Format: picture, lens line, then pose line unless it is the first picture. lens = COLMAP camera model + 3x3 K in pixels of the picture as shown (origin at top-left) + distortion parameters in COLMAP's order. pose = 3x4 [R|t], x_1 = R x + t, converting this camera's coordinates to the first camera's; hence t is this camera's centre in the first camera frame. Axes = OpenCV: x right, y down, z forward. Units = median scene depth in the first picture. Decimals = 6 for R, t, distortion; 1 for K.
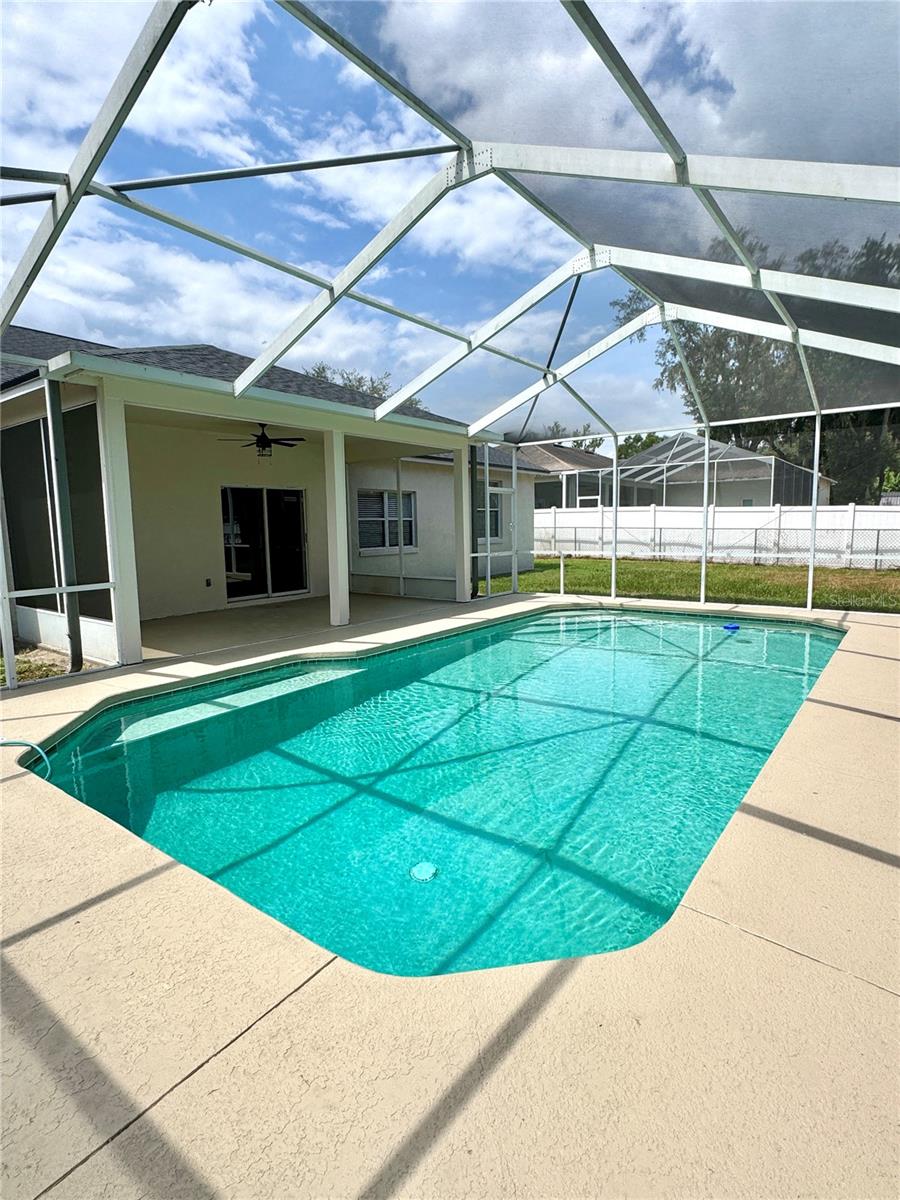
lens RADIAL K [[610.1, 0, 456.3], [0, 610.1, 601.3], [0, 0, 1]] dist [0.002474, 0.001373]
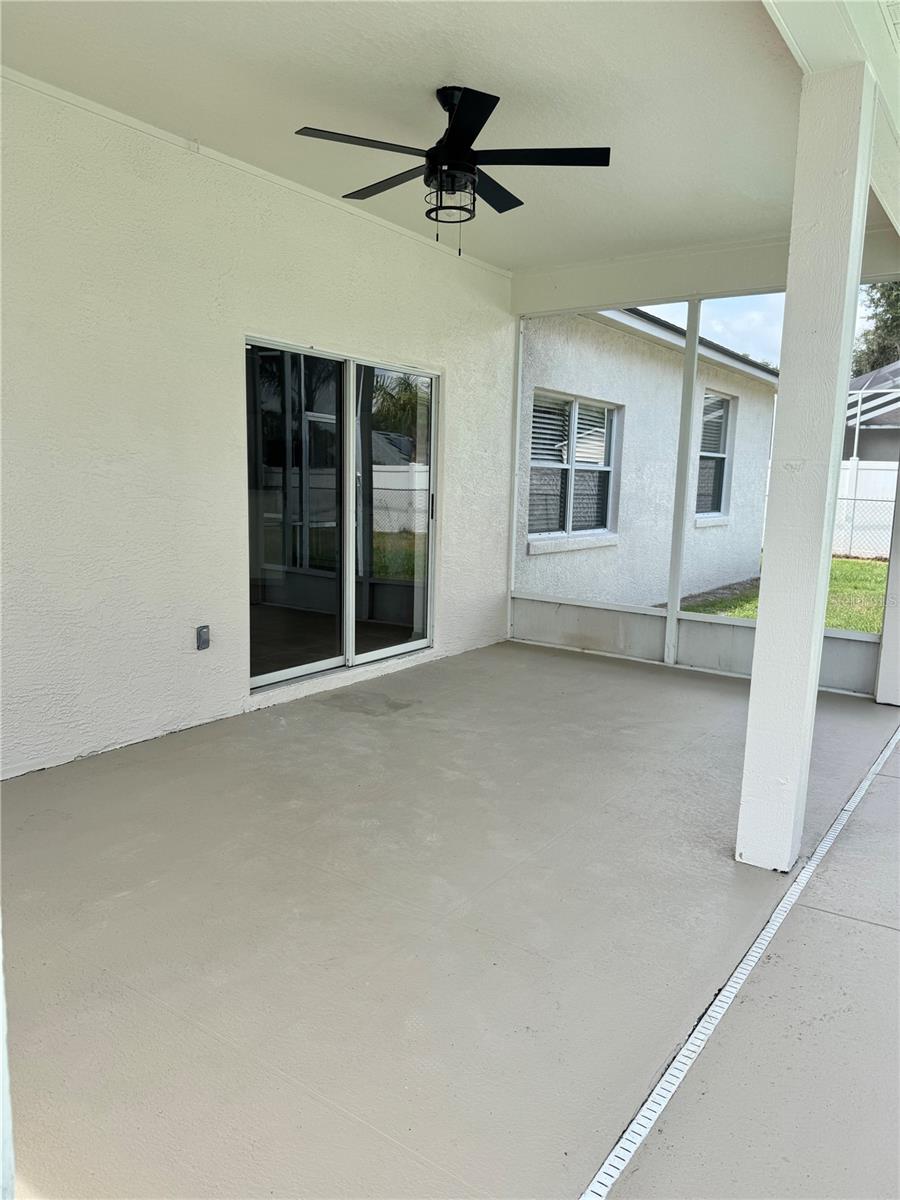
lens RADIAL K [[839.0, 0, 437.5], [0, 839.0, 600.3], [0, 0, 1]] dist [0.170485, -0.294443]
pose [[0.998928, 0.041270, 0.020952, -0.296378], [-0.041563, 0.999042, 0.013732, -0.061554], [-0.020366, -0.014588, 0.999686, 0.558676]]
